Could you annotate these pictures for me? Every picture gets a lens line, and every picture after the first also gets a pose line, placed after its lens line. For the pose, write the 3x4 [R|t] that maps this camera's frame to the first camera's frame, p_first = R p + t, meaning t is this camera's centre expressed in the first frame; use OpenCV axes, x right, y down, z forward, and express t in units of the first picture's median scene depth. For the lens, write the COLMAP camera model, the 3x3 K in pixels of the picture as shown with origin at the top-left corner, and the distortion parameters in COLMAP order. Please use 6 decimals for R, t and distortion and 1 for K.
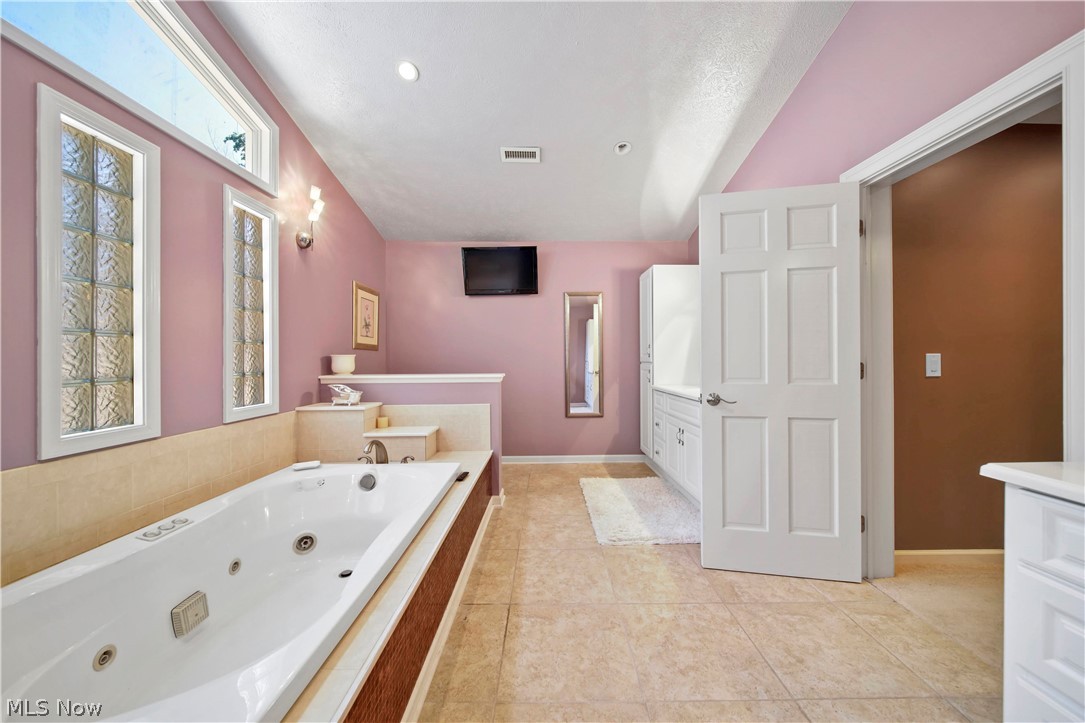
lens RADIAL K [[378.0, 0, 544.7], [0, 378.0, 359.7], [0, 0, 1]] dist [-0.009186, -0.000104]
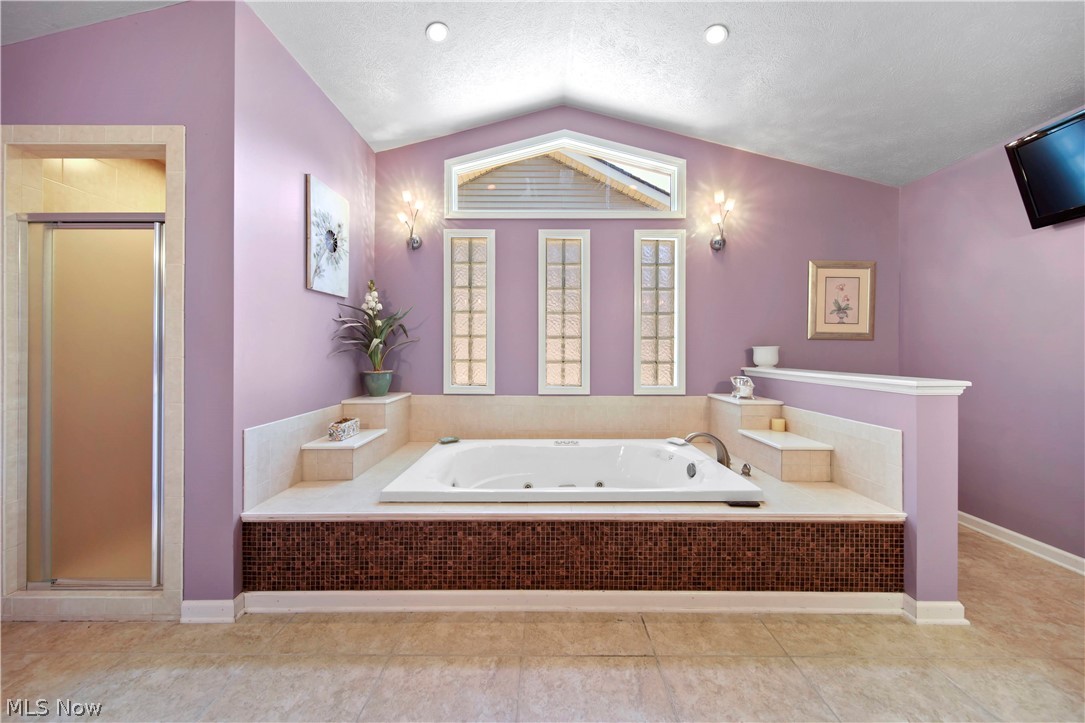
lens RADIAL K [[378.0, 0, 544.3], [0, 378.0, 351.8], [0, 0, 1]] dist [-0.009186, -0.000104]
pose [[-0.009688, 0.007323, -0.999926, 0.513843], [-0.005090, 0.999960, 0.007373, -0.004449], [0.999940, 0.005161, -0.009651, 0.556435]]
